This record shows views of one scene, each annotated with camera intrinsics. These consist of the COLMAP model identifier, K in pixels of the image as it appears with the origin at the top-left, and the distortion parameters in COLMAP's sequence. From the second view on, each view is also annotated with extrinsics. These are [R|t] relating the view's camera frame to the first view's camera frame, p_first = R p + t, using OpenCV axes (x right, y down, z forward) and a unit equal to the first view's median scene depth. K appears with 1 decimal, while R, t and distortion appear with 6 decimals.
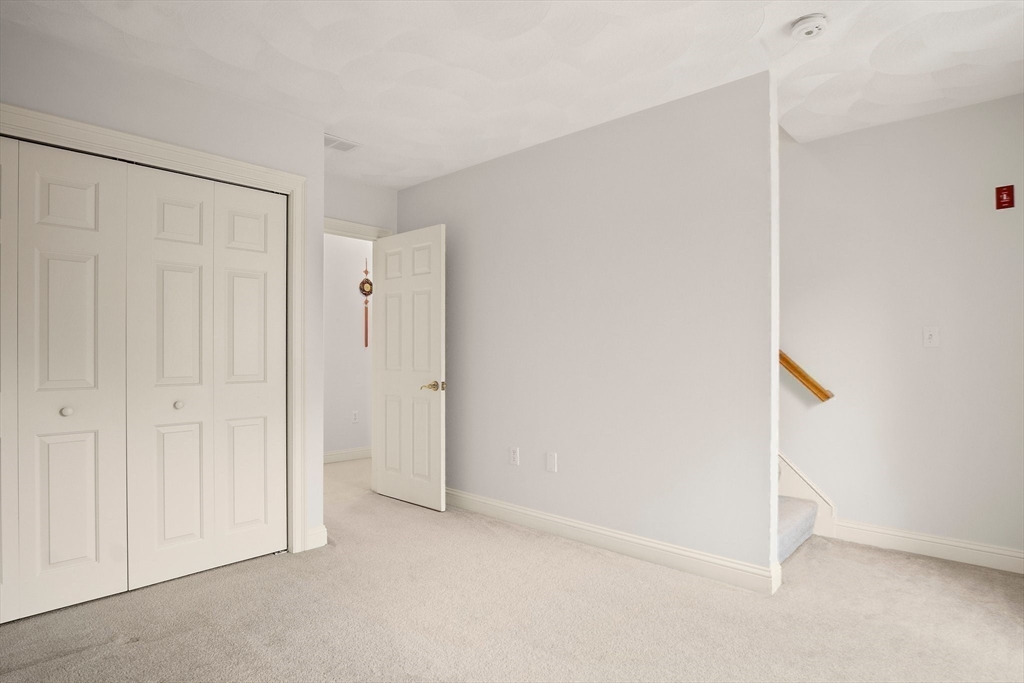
lens RADIAL K [[547.3, 0, 516.4], [0, 547.3, 344.7], [0, 0, 1]] dist [-0.026455, 0.002042]
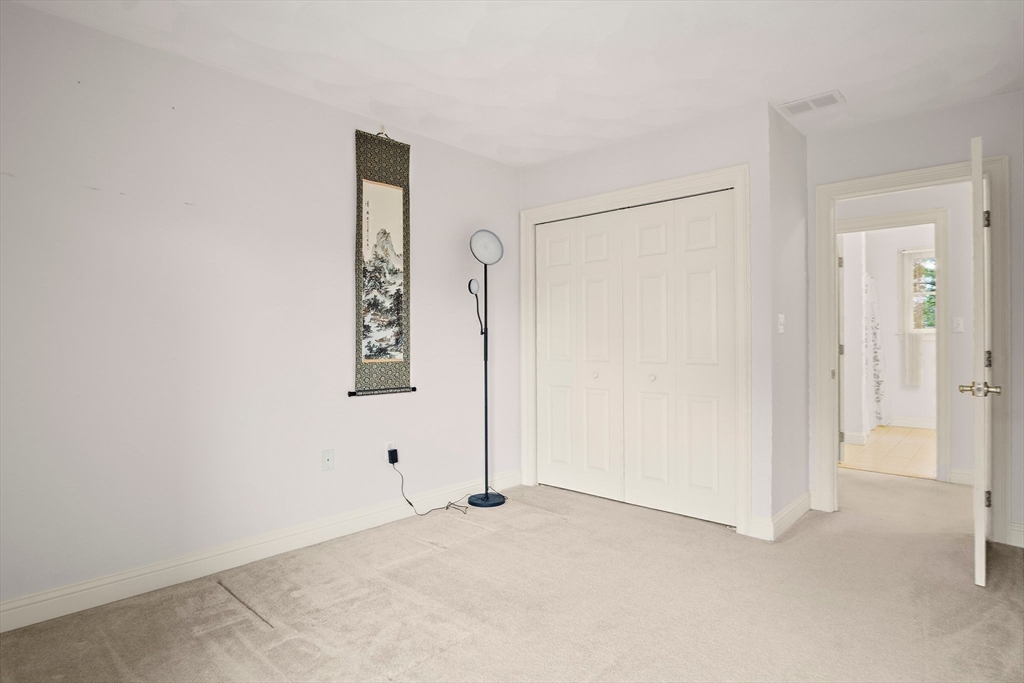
lens RADIAL K [[547.3, 0, 516.4], [0, 547.3, 344.7], [0, 0, 1]] dist [-0.026455, 0.002042]
pose [[0.003957, -0.003167, -0.999987, 0.642525], [0.004594, 0.999984, -0.003149, 0.029266], [0.999982, -0.004581, 0.003972, 0.601346]]
